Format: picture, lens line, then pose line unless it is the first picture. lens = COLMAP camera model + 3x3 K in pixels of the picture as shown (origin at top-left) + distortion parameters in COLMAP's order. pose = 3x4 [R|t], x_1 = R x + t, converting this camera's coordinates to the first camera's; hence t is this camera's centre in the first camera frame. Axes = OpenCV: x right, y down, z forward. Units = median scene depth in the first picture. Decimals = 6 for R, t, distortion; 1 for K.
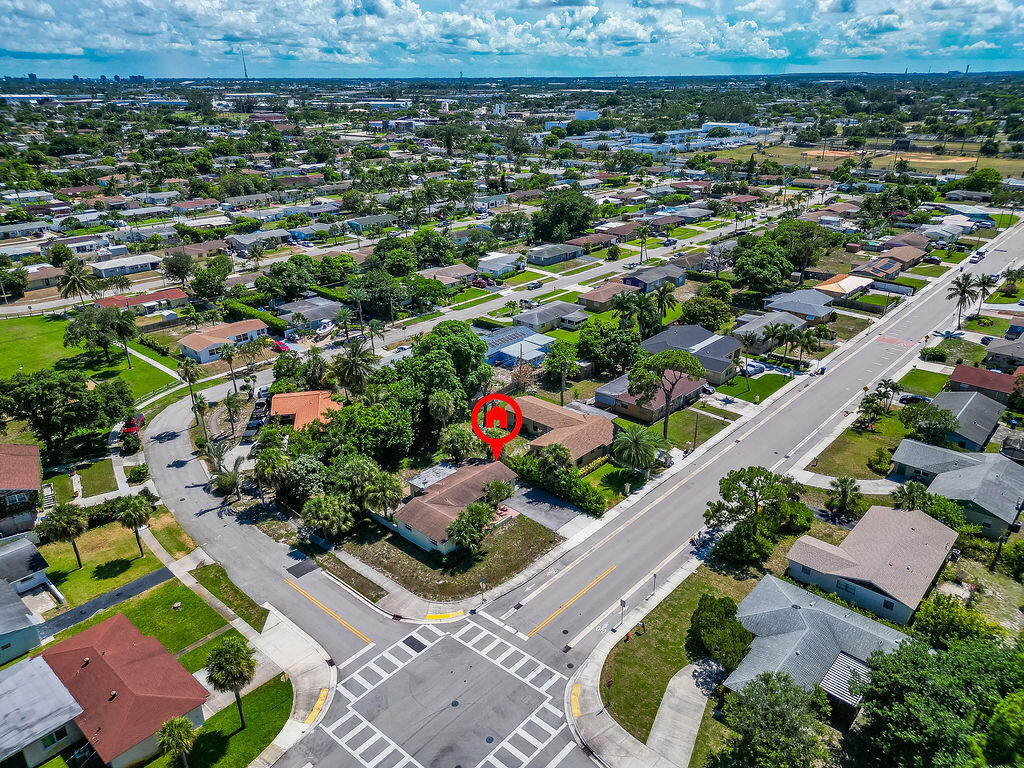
lens RADIAL K [[719.3, 0, 514.4], [0, 719.3, 385.9], [0, 0, 1]] dist [0.069845, -0.074104]
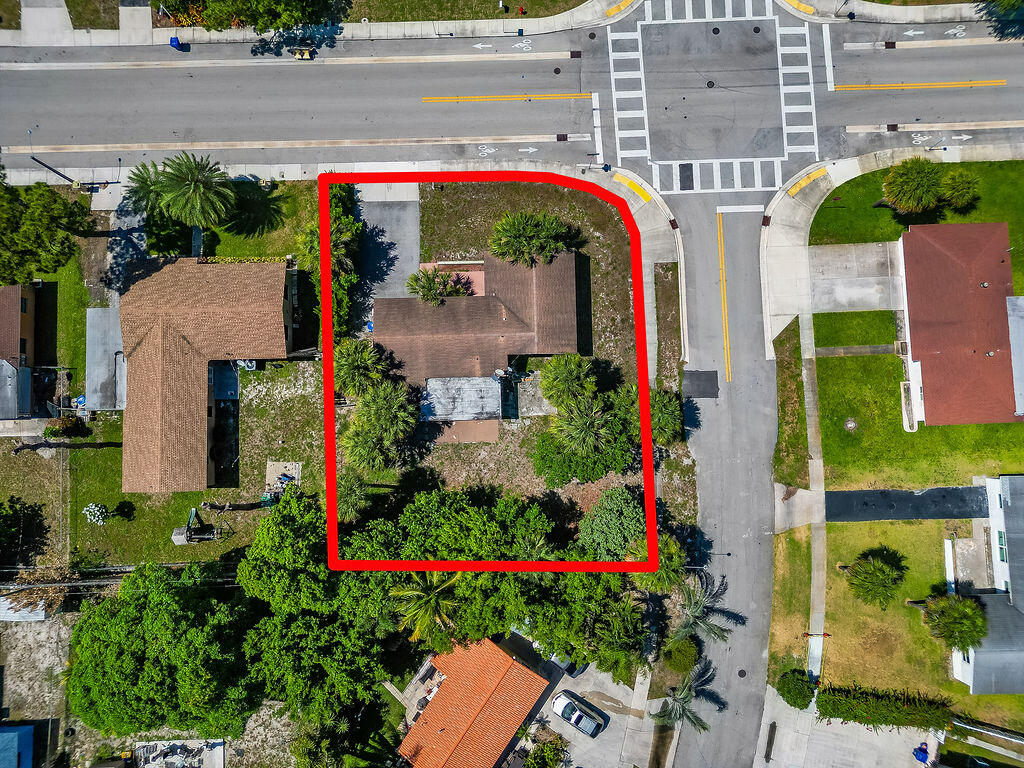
lens RADIAL K [[719.3, 0, 514.4], [0, 719.3, 385.9], [0, 0, 1]] dist [0.069845, -0.074104]
pose [[-0.686300, -0.724802, 0.060442, -0.156899], [0.293285, -0.199741, 0.934926, -0.405589], [-0.665564, 0.659367, 0.349656, 0.669537]]
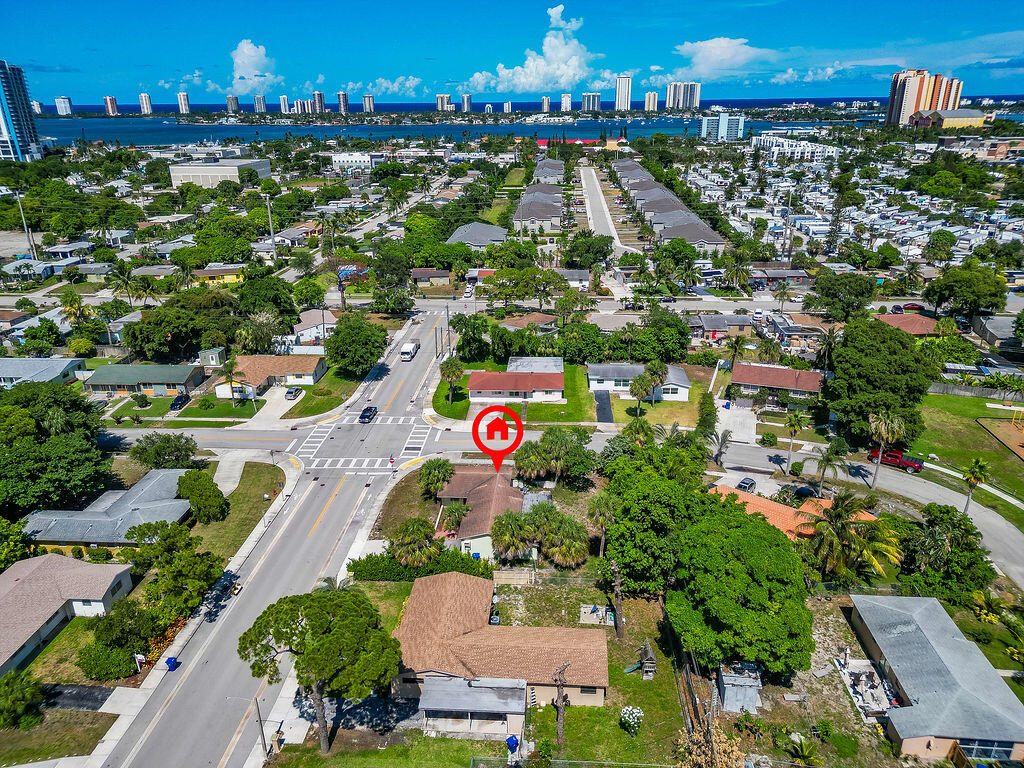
lens RADIAL K [[719.3, 0, 514.4], [0, 719.3, 385.9], [0, 0, 1]] dist [0.069845, -0.074104]
pose [[-0.787924, 0.238852, -0.567560, 0.348669], [-0.228613, 0.742362, 0.629790, -0.497549], [0.571761, 0.625979, -0.530320, 1.233966]]
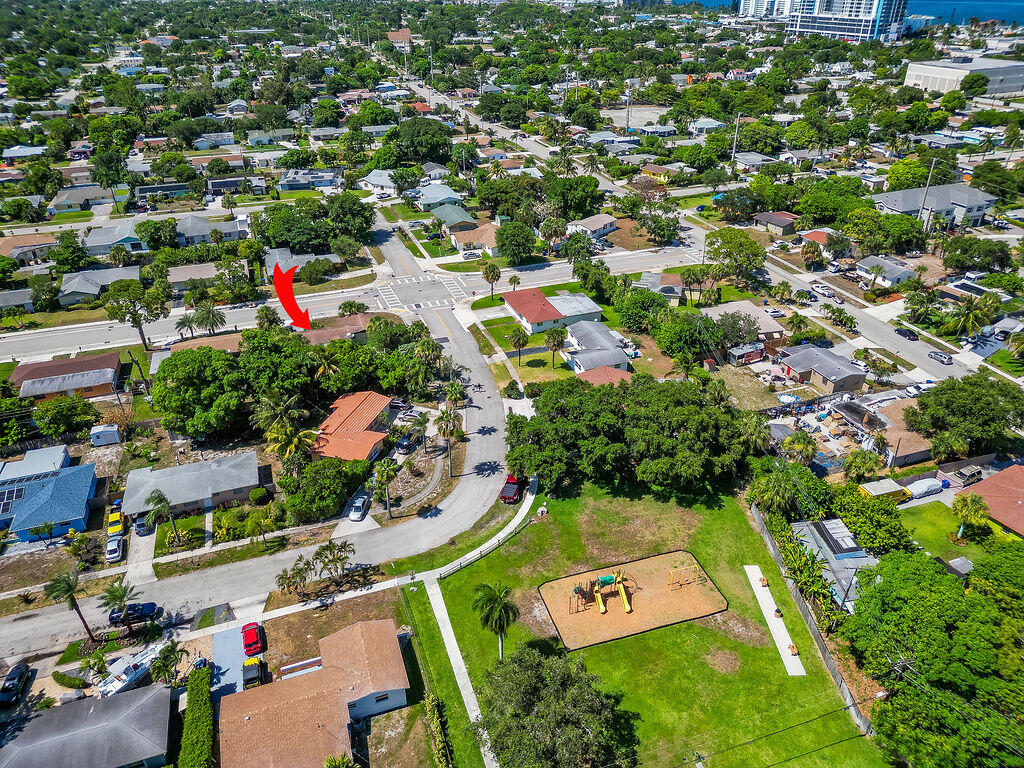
lens RADIAL K [[719.3, 0, 514.4], [0, 719.3, 385.9], [0, 0, 1]] dist [0.069845, -0.074104]
pose [[-0.875084, -0.228061, 0.426867, -0.936782], [0.204063, 0.625902, 0.752731, -0.733886], [-0.438846, 0.745811, -0.501179, 1.449556]]
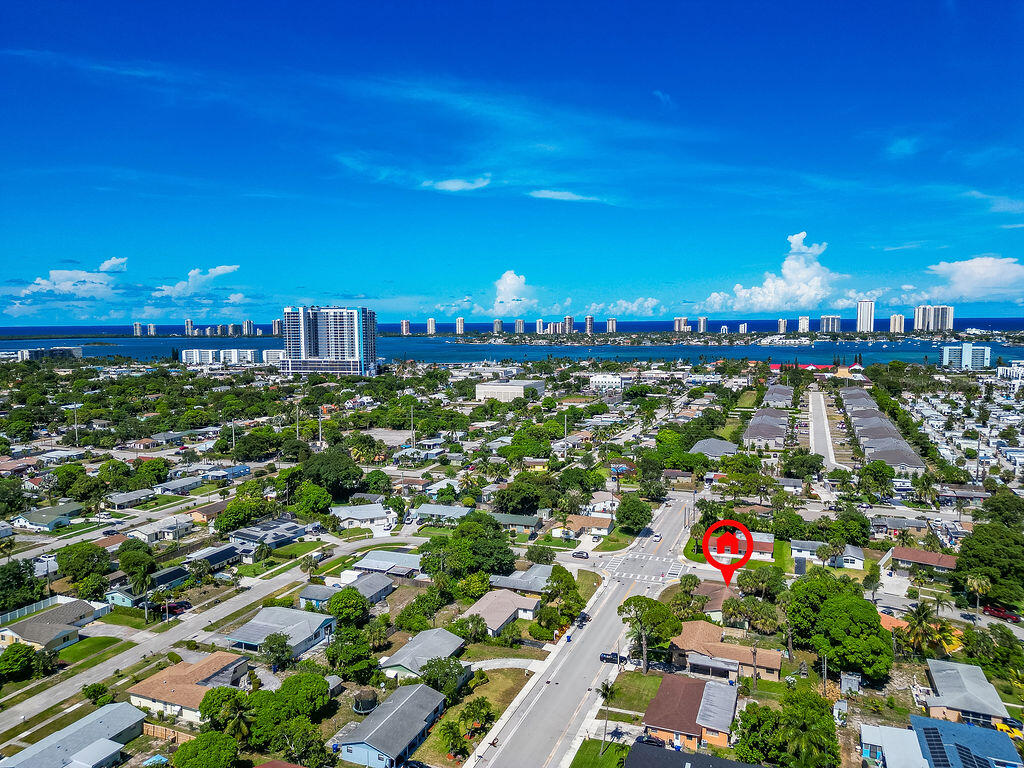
lens RADIAL K [[718.4, 0, 514.3], [0, 718.4, 387.1], [0, 0, 1]] dist [0.089180, -0.117671]
pose [[-0.939606, 0.046687, -0.339059, 0.815768], [-0.120630, 0.881907, 0.455728, -0.880717], [0.320296, 0.469106, -0.823013, 1.747463]]
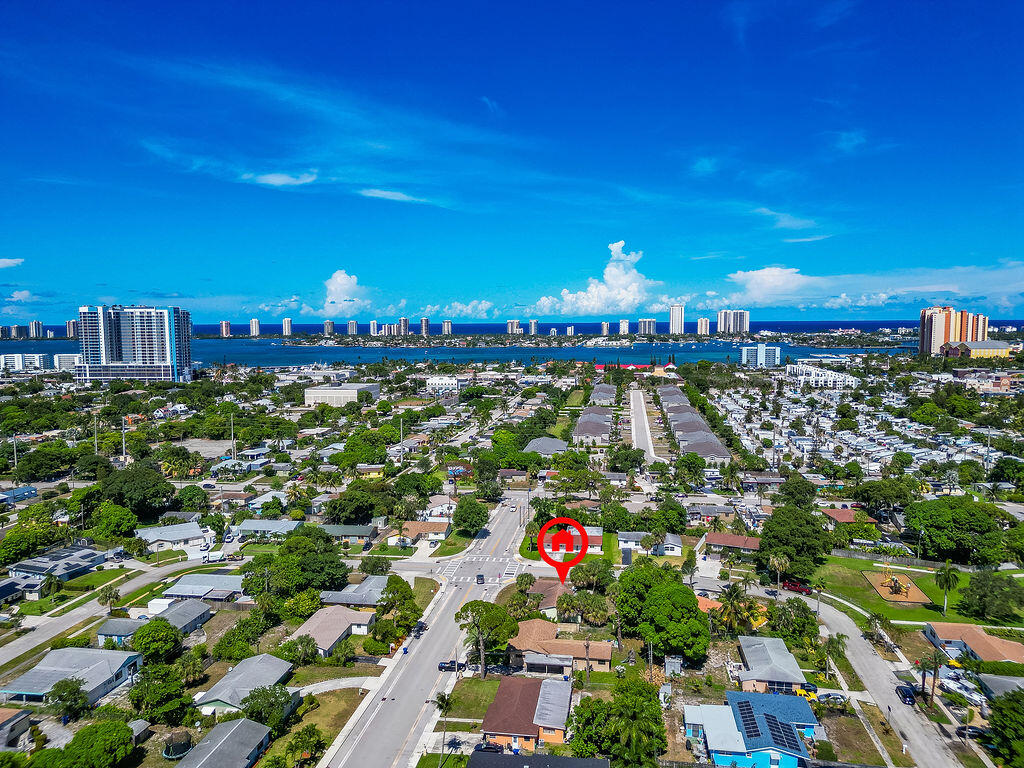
lens RADIAL K [[719.3, 0, 514.4], [0, 719.3, 385.9], [0, 0, 1]] dist [0.069845, -0.074104]
pose [[-0.838517, 0.061058, -0.541443, 0.799205], [-0.203524, 0.886680, 0.415183, -0.871295], [0.505437, 0.458335, -0.731070, 1.725669]]
